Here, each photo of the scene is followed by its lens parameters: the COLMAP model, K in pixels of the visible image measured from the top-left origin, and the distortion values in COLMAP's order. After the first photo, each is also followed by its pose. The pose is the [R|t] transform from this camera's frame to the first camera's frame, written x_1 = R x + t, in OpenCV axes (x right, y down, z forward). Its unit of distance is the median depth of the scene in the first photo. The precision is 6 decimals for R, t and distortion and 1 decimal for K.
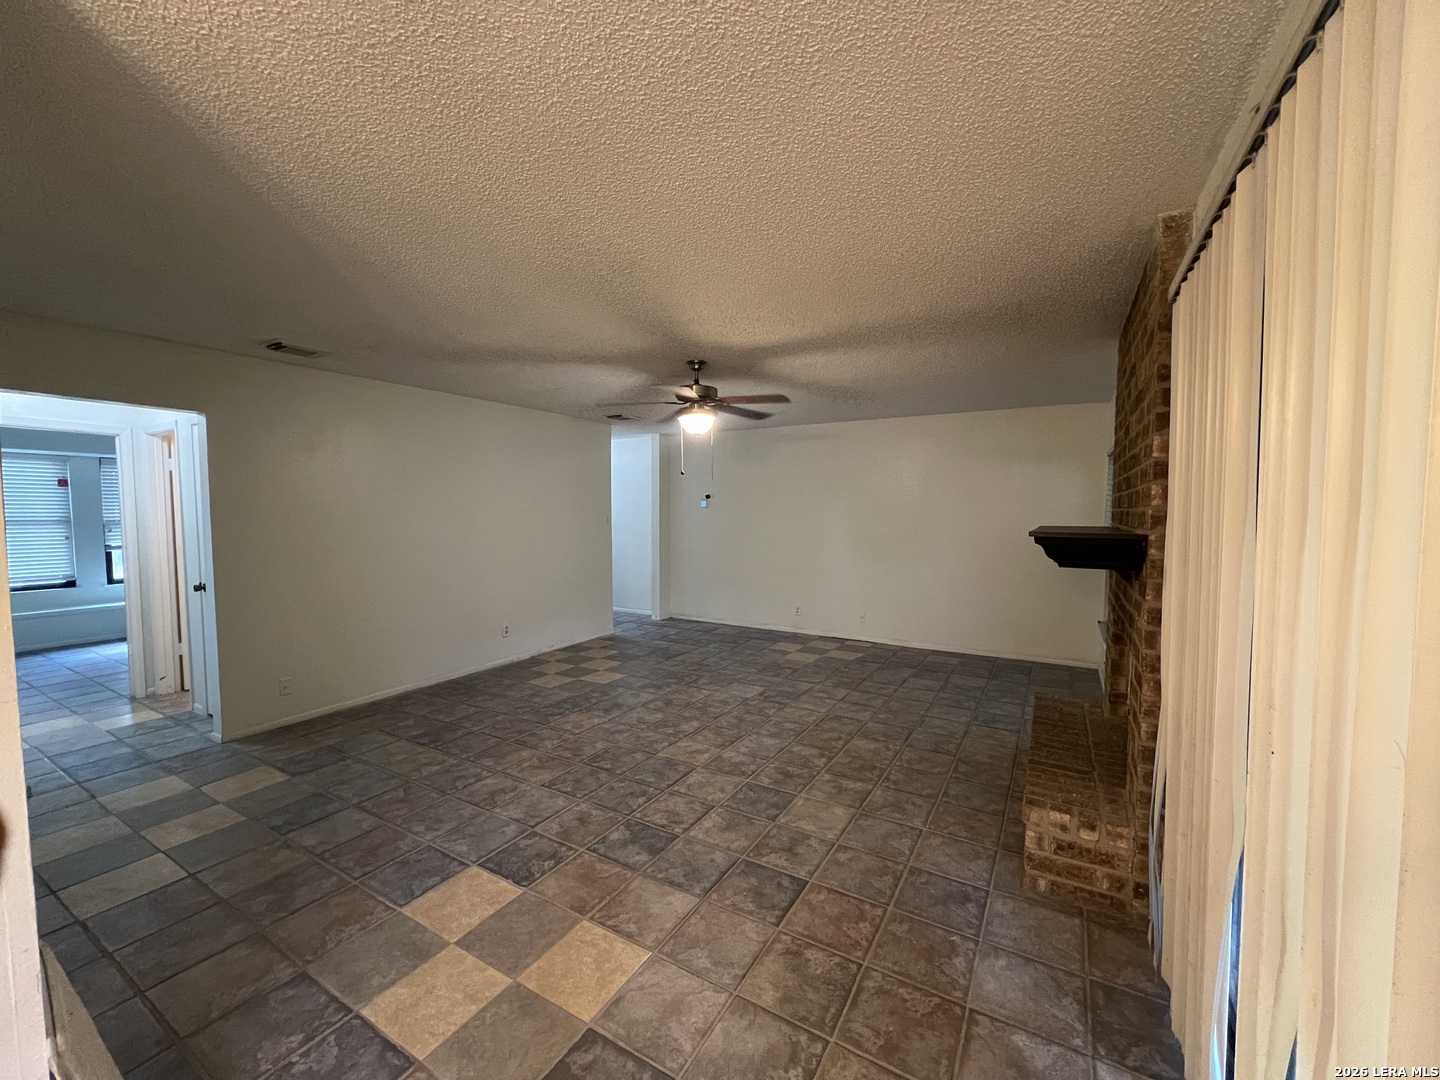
lens RADIAL K [[580.9, 0, 720.1], [0, 580.9, 537.9], [0, 0, 1]] dist [-0.001177, -0.000058]
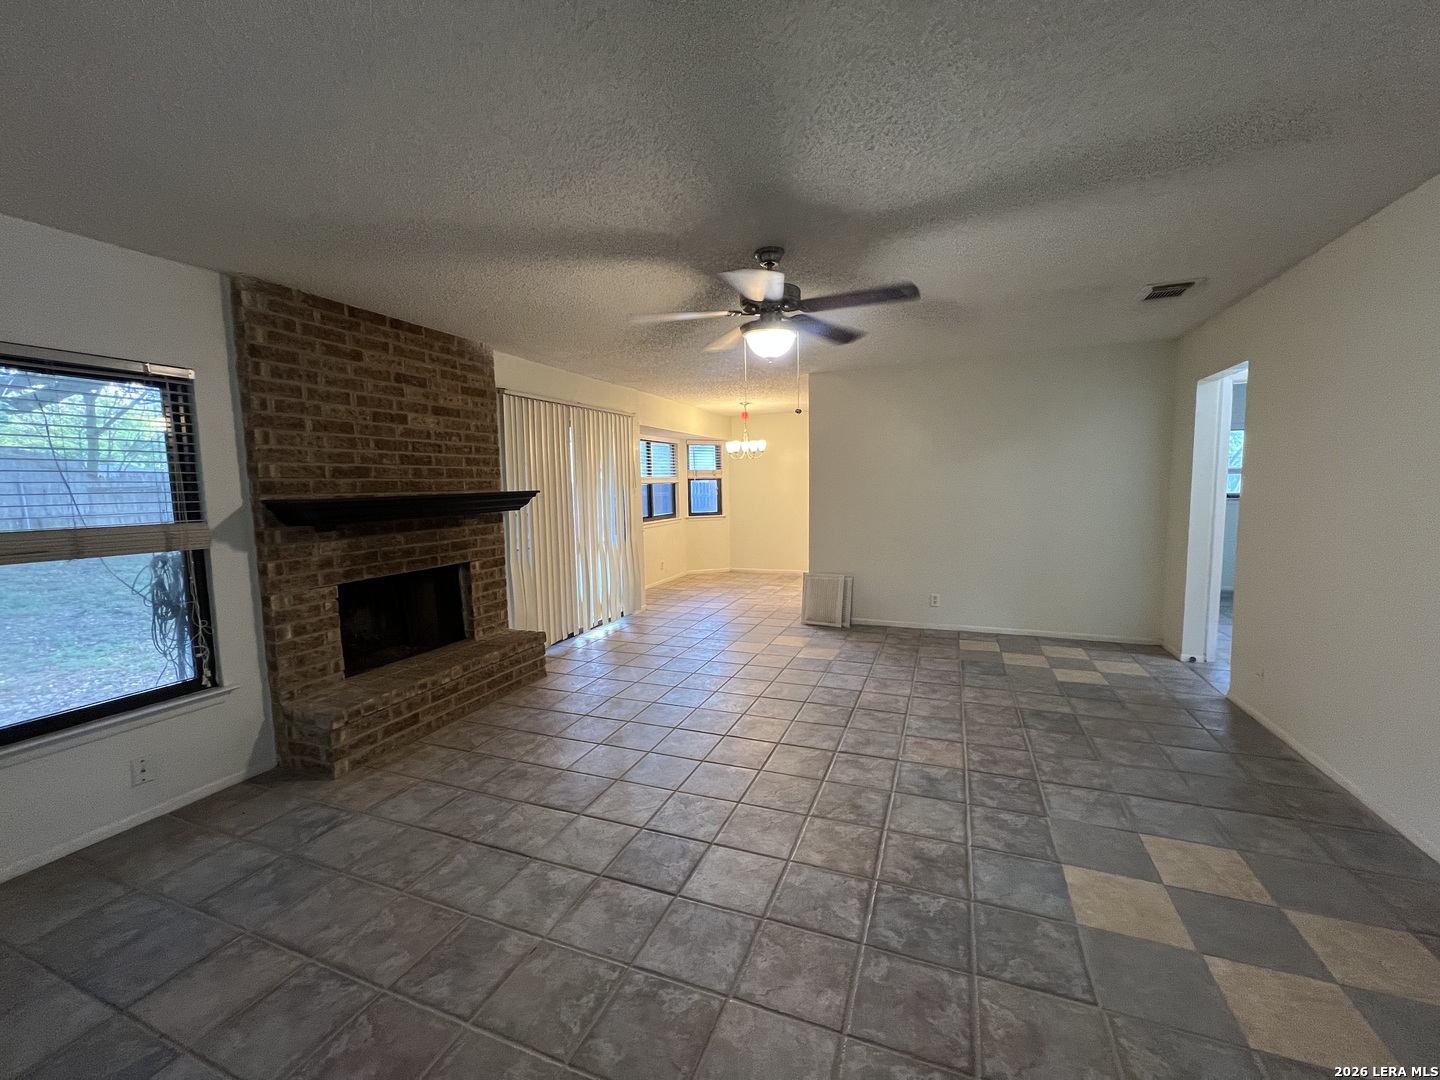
lens RADIAL K [[577.0, 0, 722.4], [0, 577.0, 539.7], [0, 0, 1]] dist [-0.001439, -0.000126]
pose [[-0.987284, 0.036375, -0.154748, 0.124131], [0.014192, 0.989749, 0.142109, -0.058884], [0.158331, 0.138106, -0.977680, 1.597447]]
